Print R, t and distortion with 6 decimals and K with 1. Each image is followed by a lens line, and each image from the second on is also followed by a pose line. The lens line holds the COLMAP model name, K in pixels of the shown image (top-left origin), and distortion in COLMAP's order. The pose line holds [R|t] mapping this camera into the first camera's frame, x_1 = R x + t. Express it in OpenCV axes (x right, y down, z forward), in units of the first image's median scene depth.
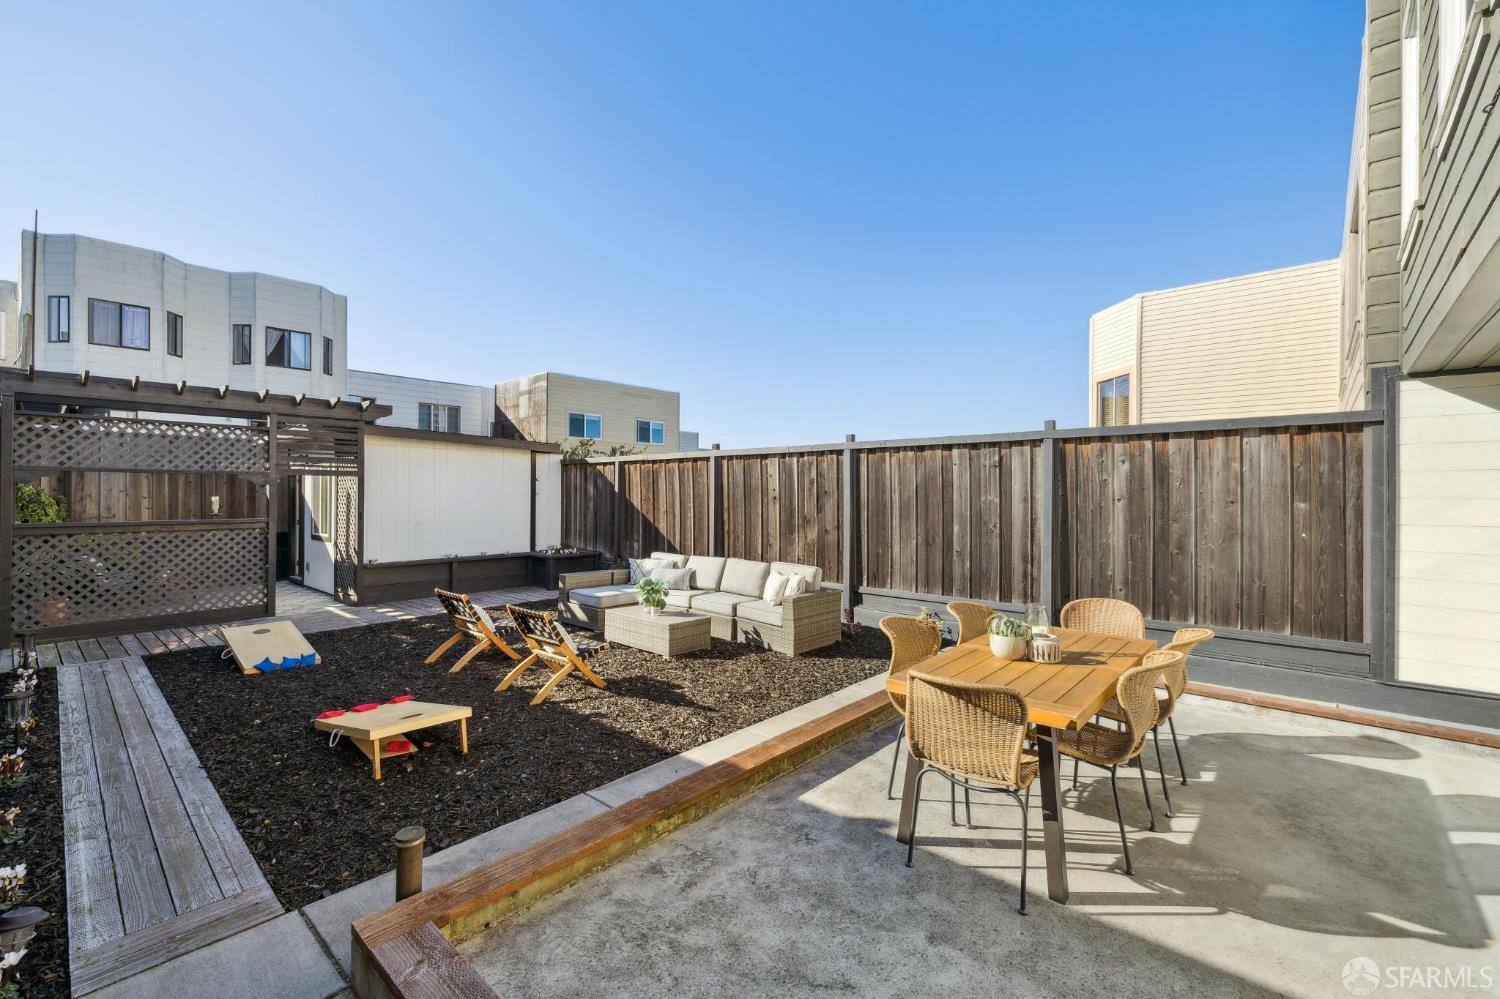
lens RADIAL K [[642.8, 0, 744.8], [0, 642.8, 493.0], [0, 0, 1]] dist [0.010813, -0.000912]
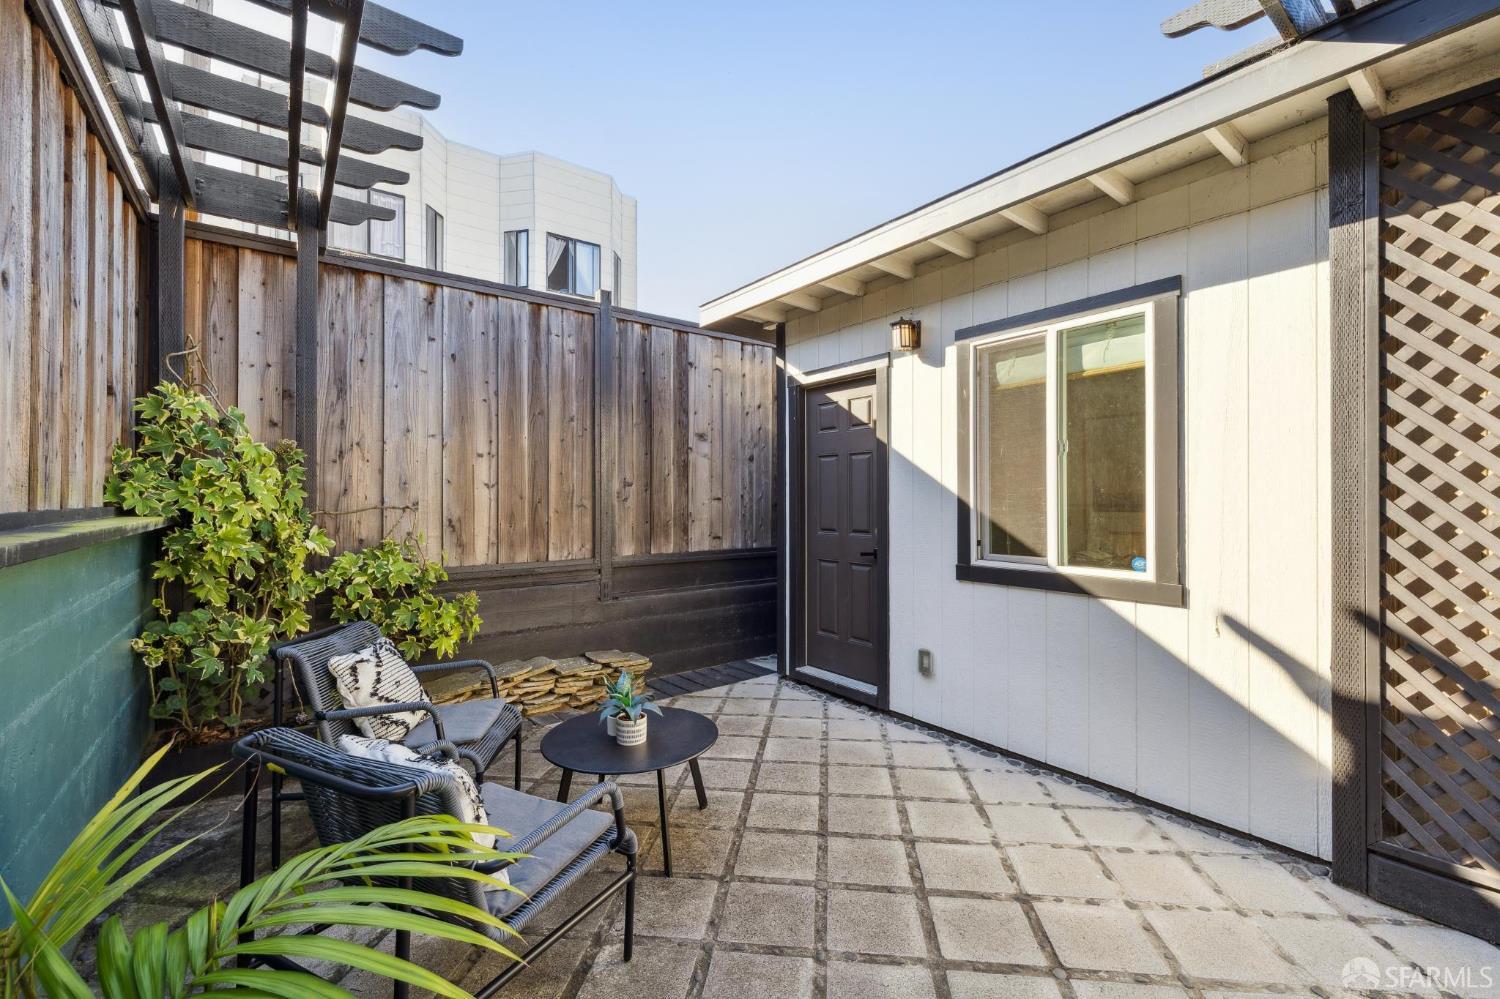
lens RADIAL K [[642.8, 0, 752.5], [0, 642.8, 496.4], [0, 0, 1]] dist [0.010813, -0.000912]
pose [[0.981576, -0.005045, -0.191006, -0.726326], [0.004940, 0.999987, -0.001025, 0.032138], [0.191008, 0.000063, 0.981588, 0.691397]]
